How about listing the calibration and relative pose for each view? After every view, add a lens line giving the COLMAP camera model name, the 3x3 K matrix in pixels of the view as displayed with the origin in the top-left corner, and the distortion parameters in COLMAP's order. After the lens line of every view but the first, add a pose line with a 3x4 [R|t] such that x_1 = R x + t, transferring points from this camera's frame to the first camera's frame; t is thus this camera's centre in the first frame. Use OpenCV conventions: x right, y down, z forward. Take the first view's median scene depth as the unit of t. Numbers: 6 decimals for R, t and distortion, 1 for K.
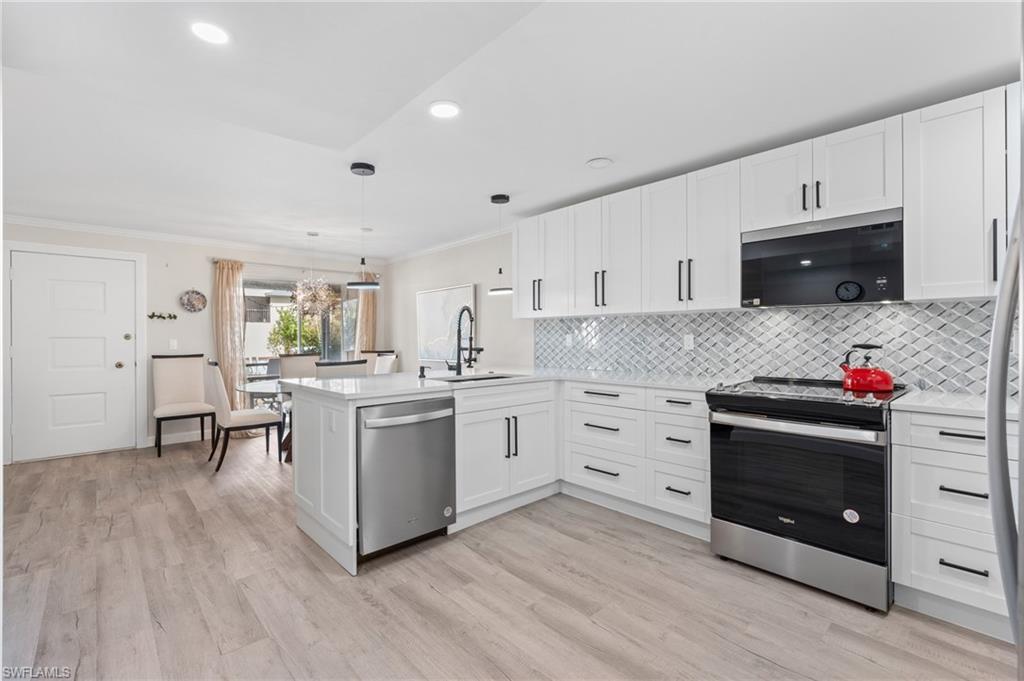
lens RADIAL K [[464.2, 0, 514.6], [0, 464.2, 334.2], [0, 0, 1]] dist [-0.002447, 0.000106]
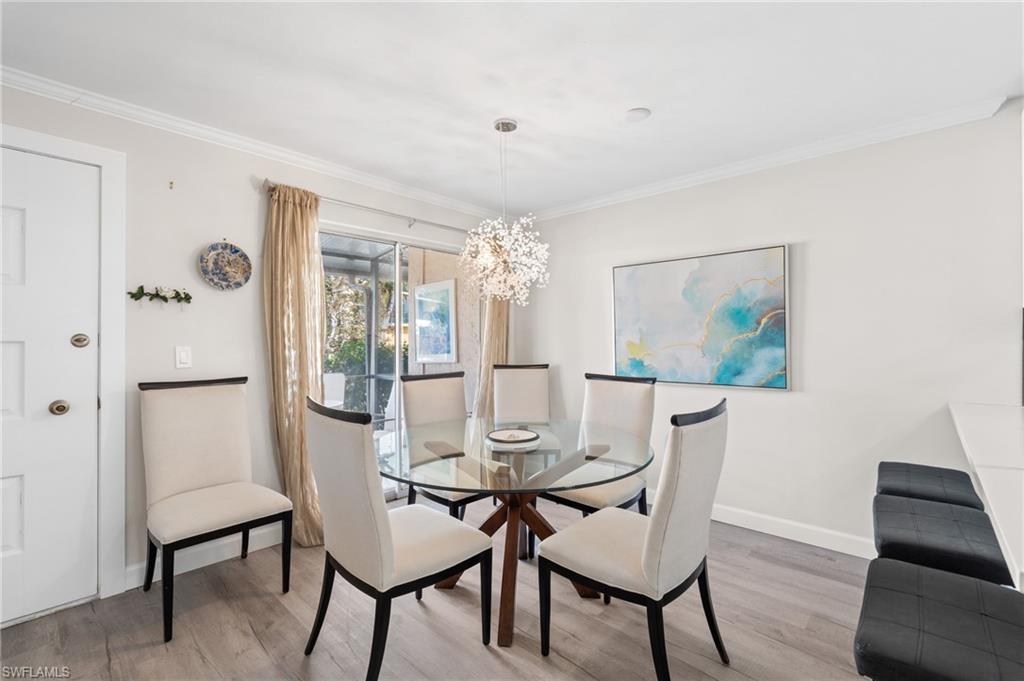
lens RADIAL K [[457.7, 0, 513.3], [0, 457.7, 337.1], [0, 0, 1]] dist [-0.001797, 0.000378]
pose [[0.994958, 0.004797, 0.100176, -0.669413], [-0.004514, 0.999985, -0.003049, 0.003029], [-0.100189, 0.002582, 0.994965, 0.755015]]
